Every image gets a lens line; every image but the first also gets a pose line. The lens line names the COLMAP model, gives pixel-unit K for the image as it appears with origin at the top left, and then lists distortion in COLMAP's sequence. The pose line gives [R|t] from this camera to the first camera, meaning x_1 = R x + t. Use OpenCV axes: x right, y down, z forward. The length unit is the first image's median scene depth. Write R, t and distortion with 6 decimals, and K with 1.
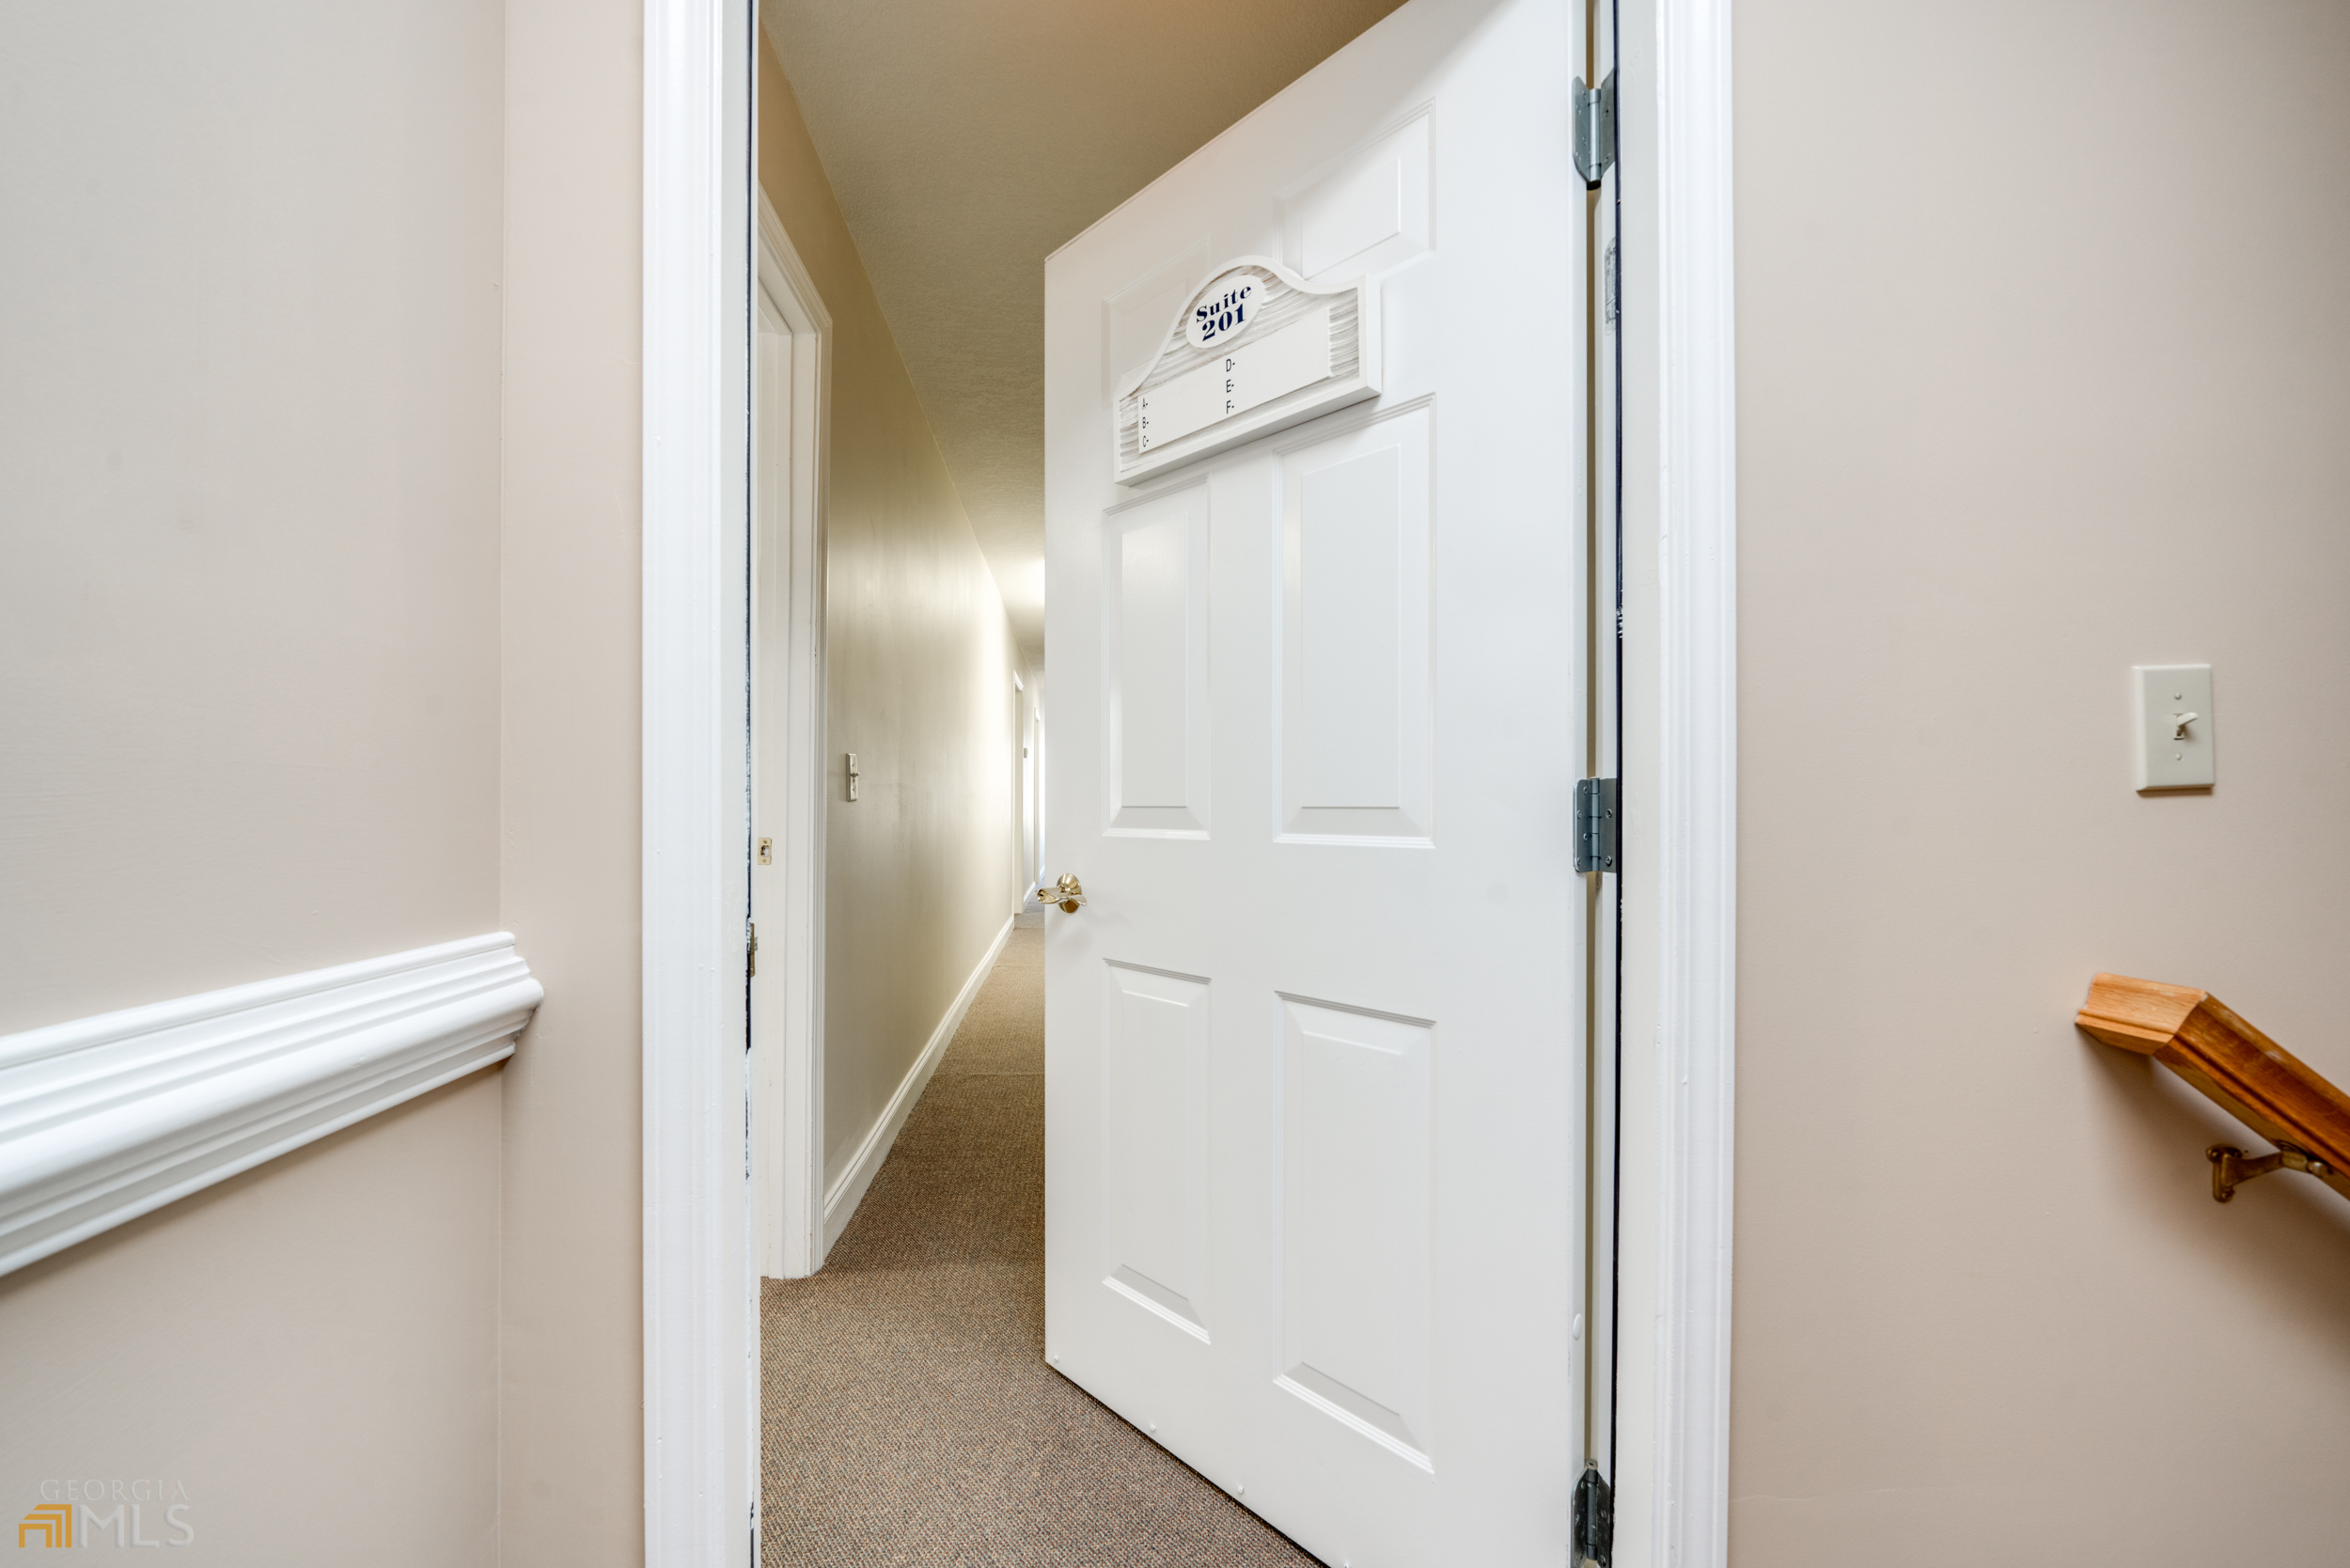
lens RADIAL K [[1060.3, 0, 1160.9], [0, 1060.3, 756.4], [0, 0, 1]] dist [0.000006, 0.000053]
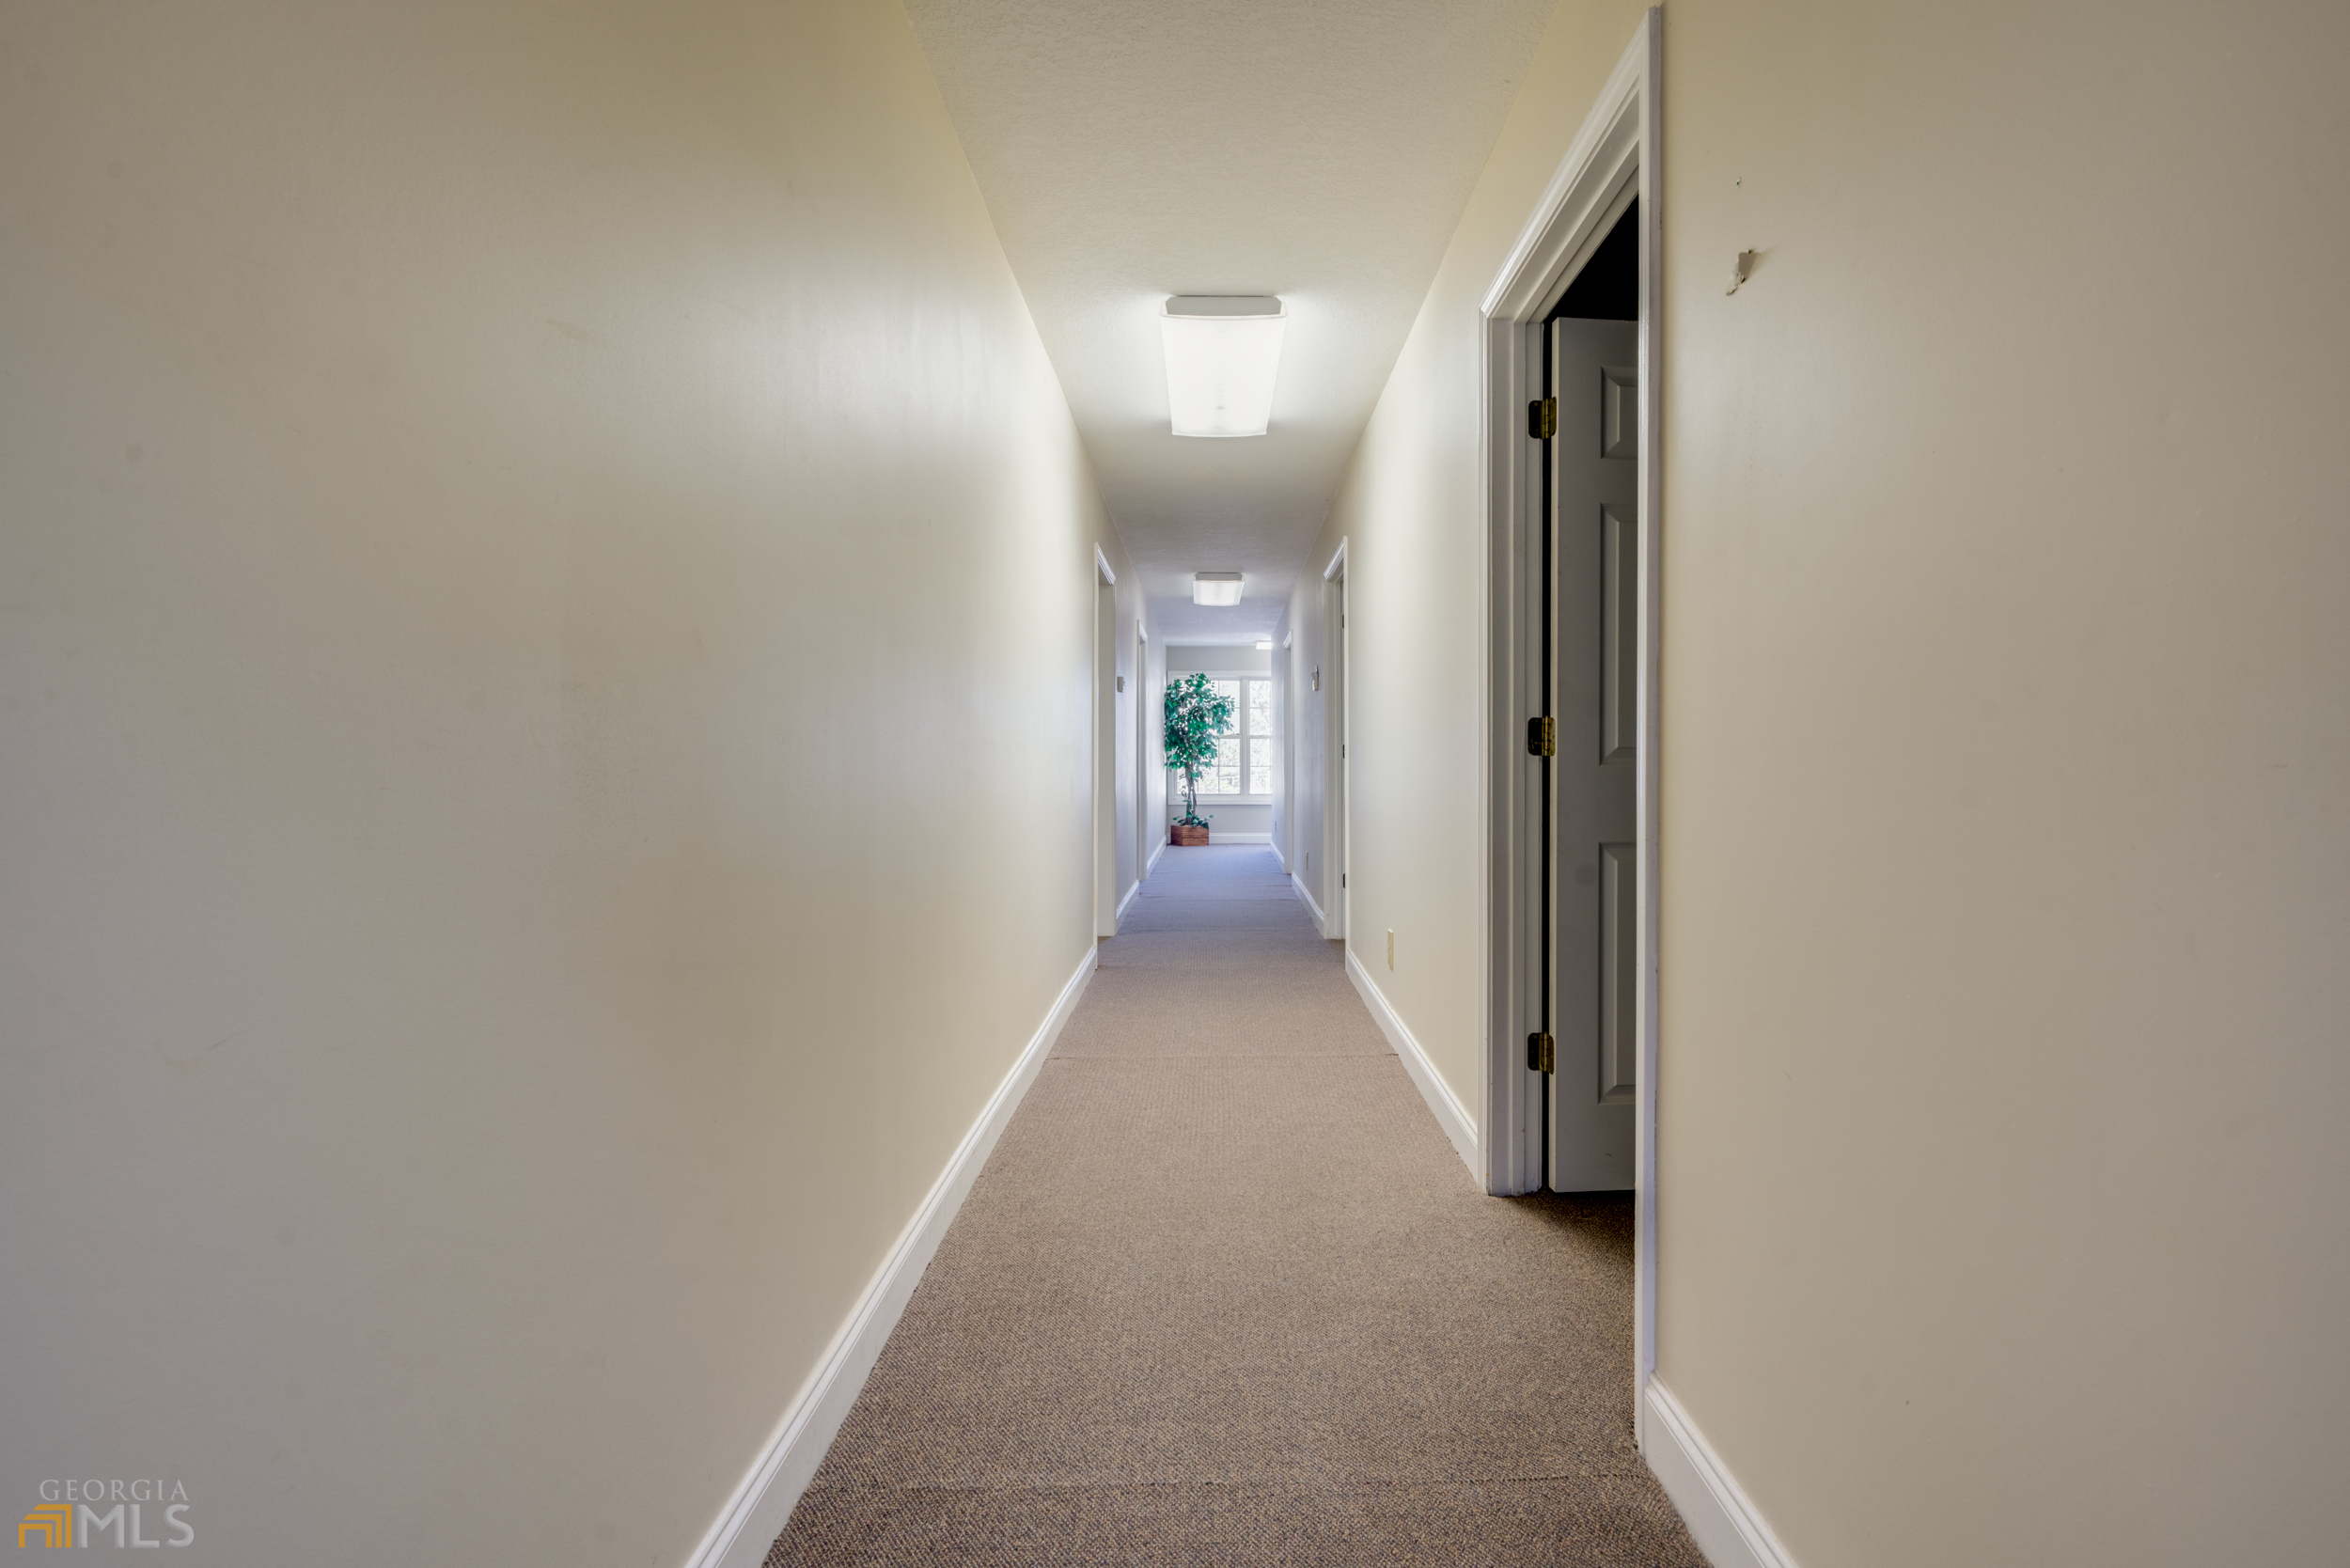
lens RADIAL K [[1060.3, 0, 1160.9], [0, 1060.3, 756.4], [0, 0, 1]] dist [0.000006, 0.000053]
pose [[0.993050, 0.002678, -0.117664, -0.028602], [0.001522, 0.999365, 0.035588, 0.018398], [0.117684, -0.035520, 0.992416, 0.381256]]
